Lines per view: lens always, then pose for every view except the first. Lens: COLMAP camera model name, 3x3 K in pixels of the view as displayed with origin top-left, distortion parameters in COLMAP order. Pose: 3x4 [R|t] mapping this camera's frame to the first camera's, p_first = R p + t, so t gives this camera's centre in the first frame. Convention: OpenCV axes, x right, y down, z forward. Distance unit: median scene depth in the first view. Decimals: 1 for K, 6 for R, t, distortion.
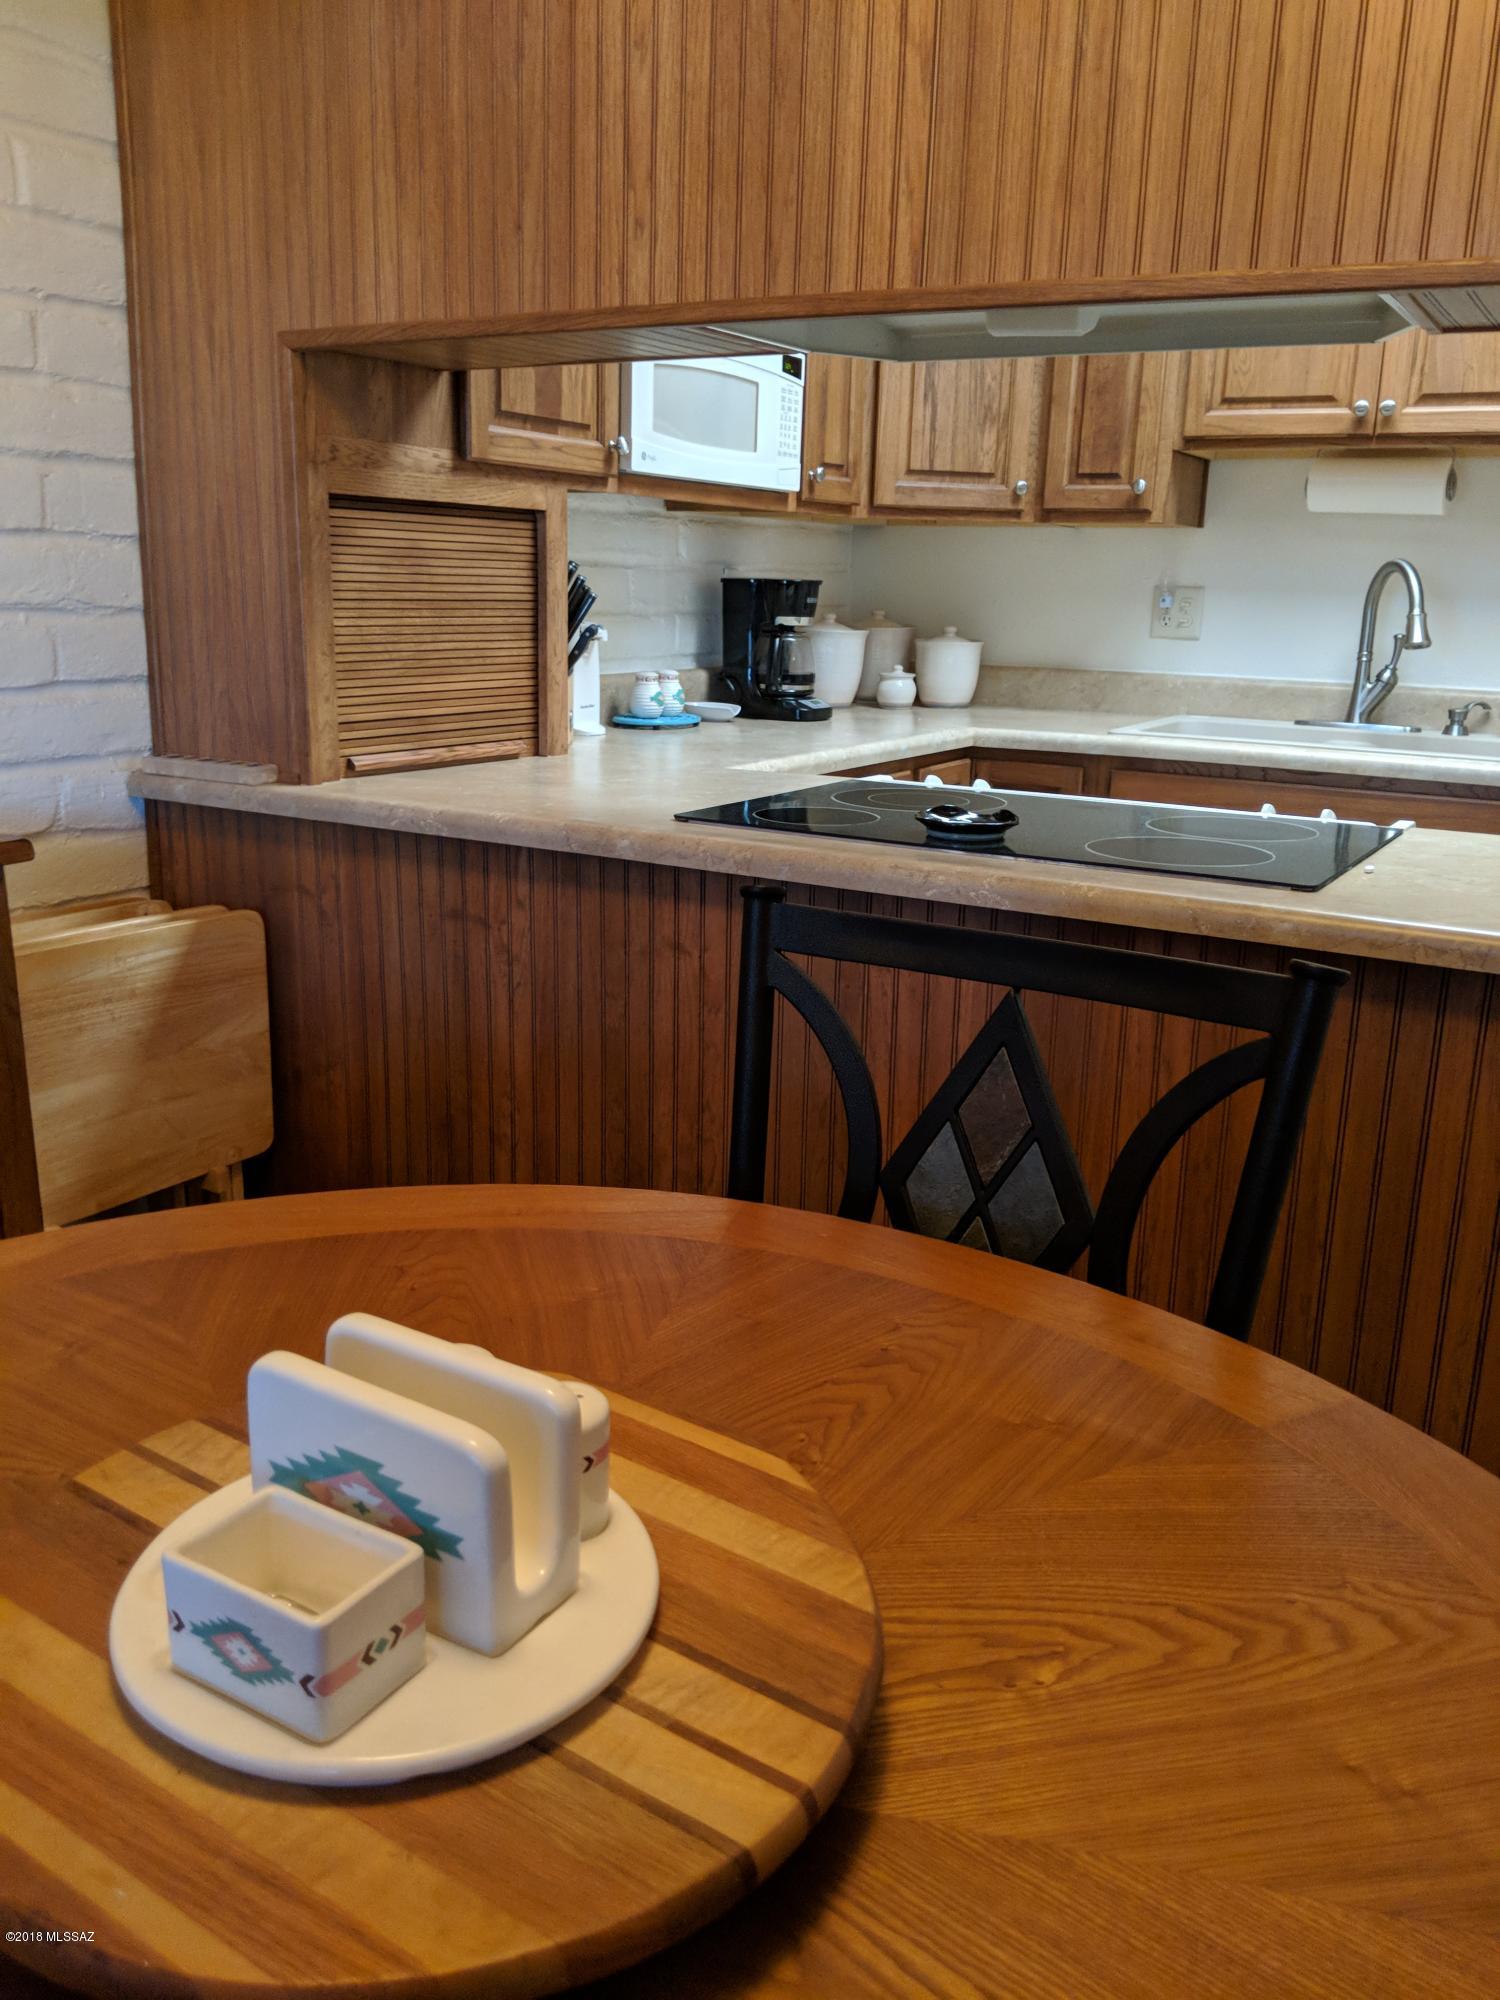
lens RADIAL K [[1602.0, 0, 744.7], [0, 1602.0, 994.6], [0, 0, 1]] dist [0.075511, -0.130832]
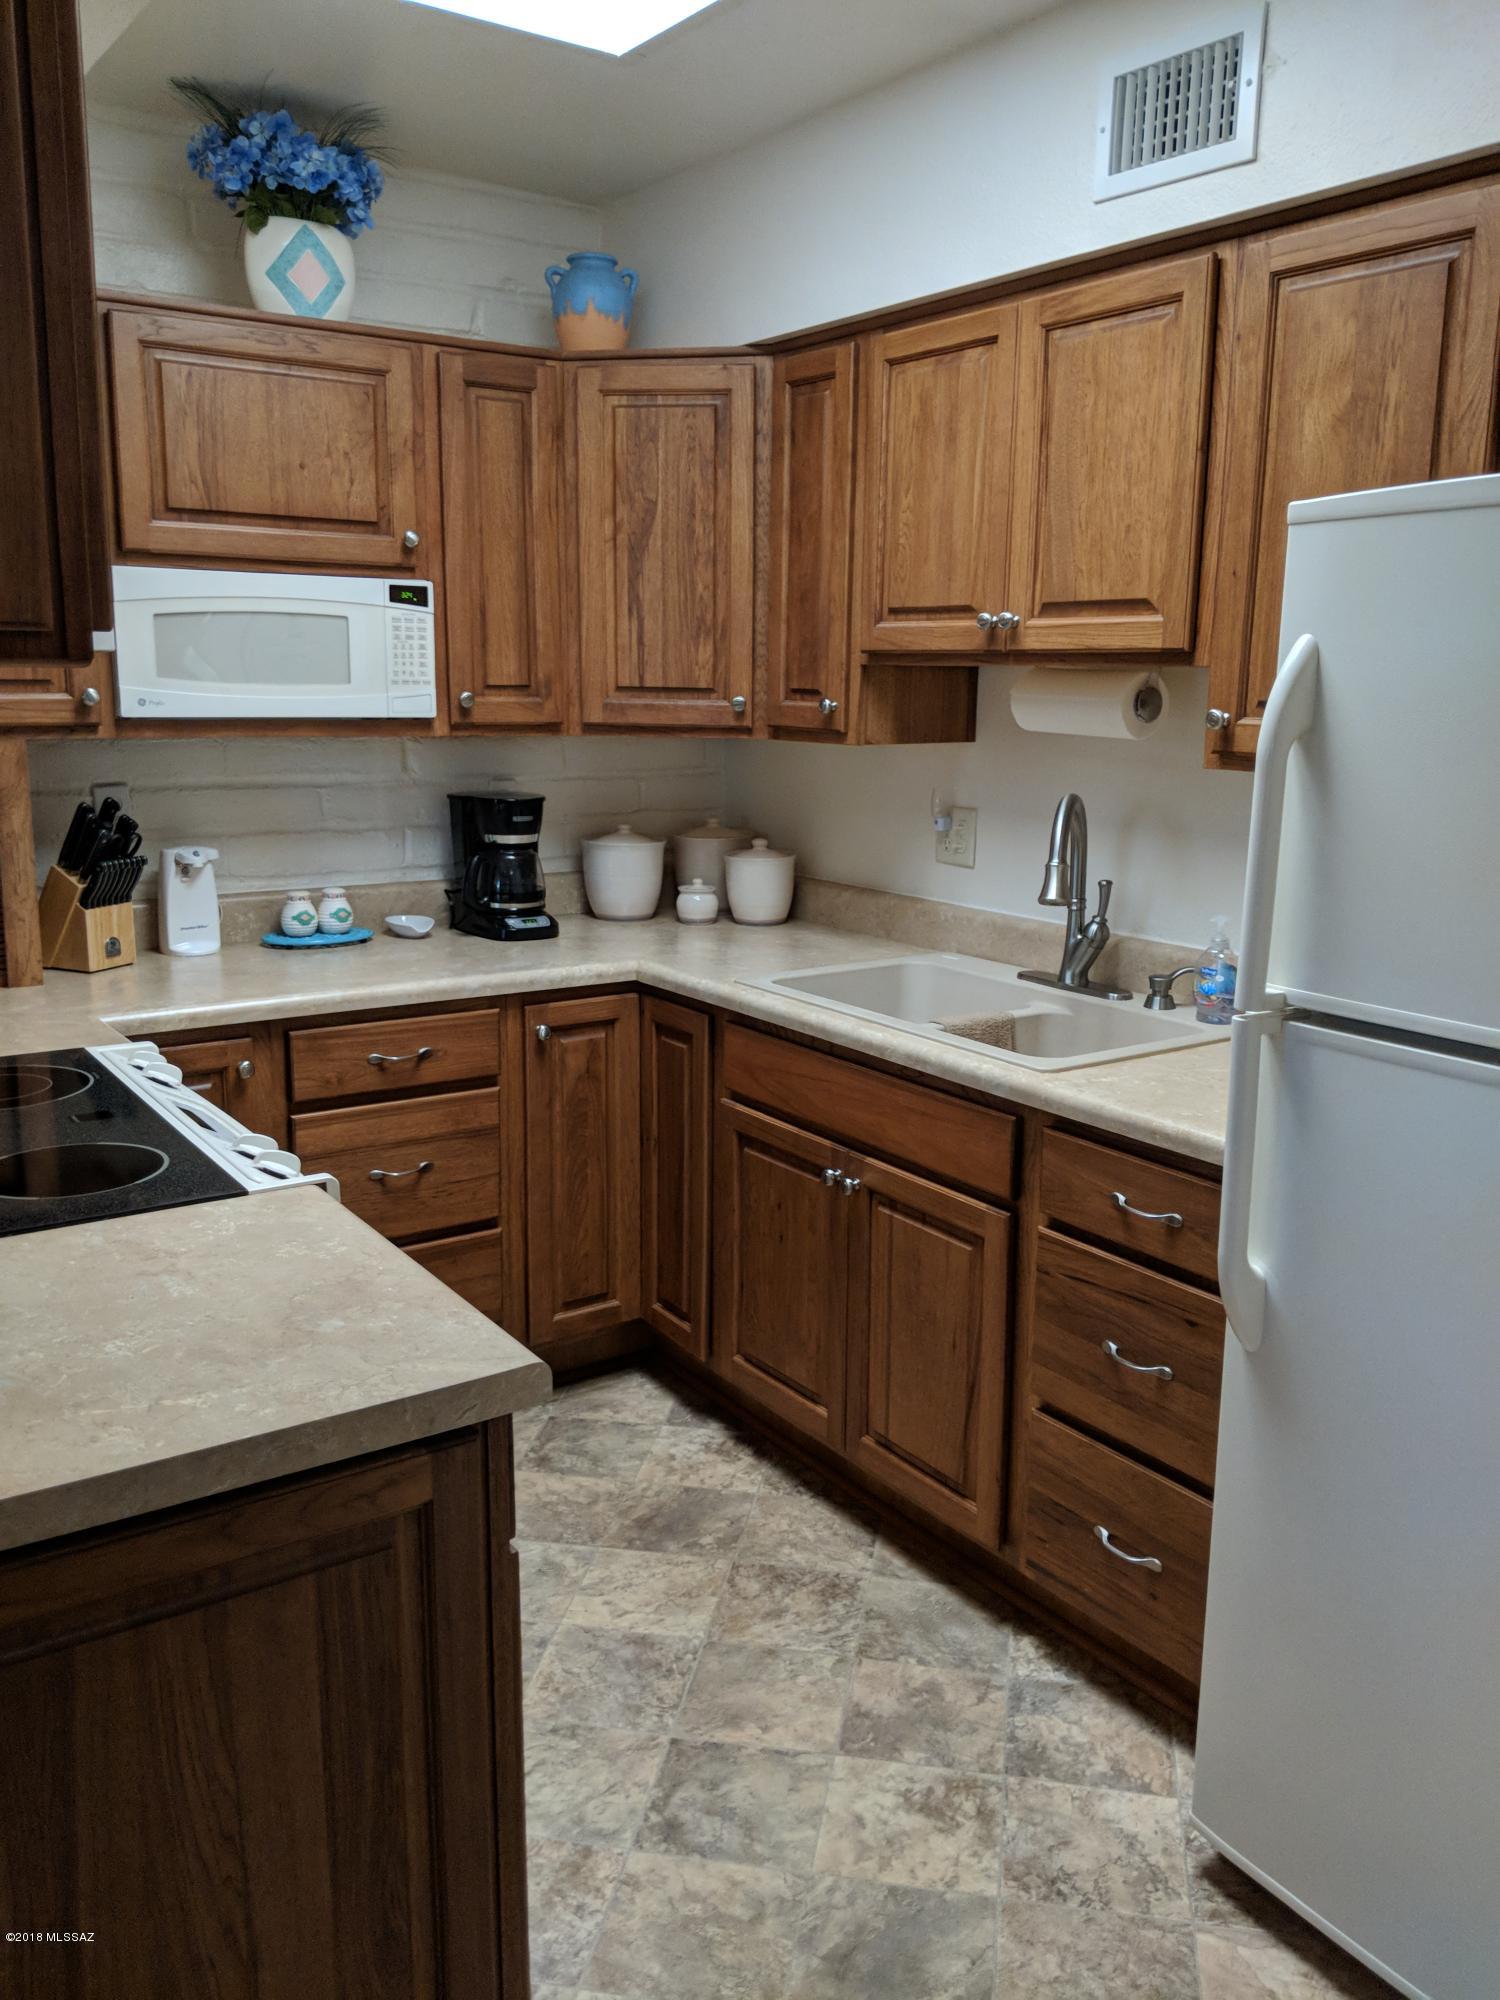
lens RADIAL K [[1602.0, 0, 753.5], [0, 1602.0, 1022.9], [0, 0, 1]] dist [0.075511, -0.130832]
pose [[0.899553, 0.079635, -0.429492, 0.596880], [-0.099904, 0.994688, -0.024812, -0.112271], [0.425234, 0.065228, 0.902730, 0.190826]]
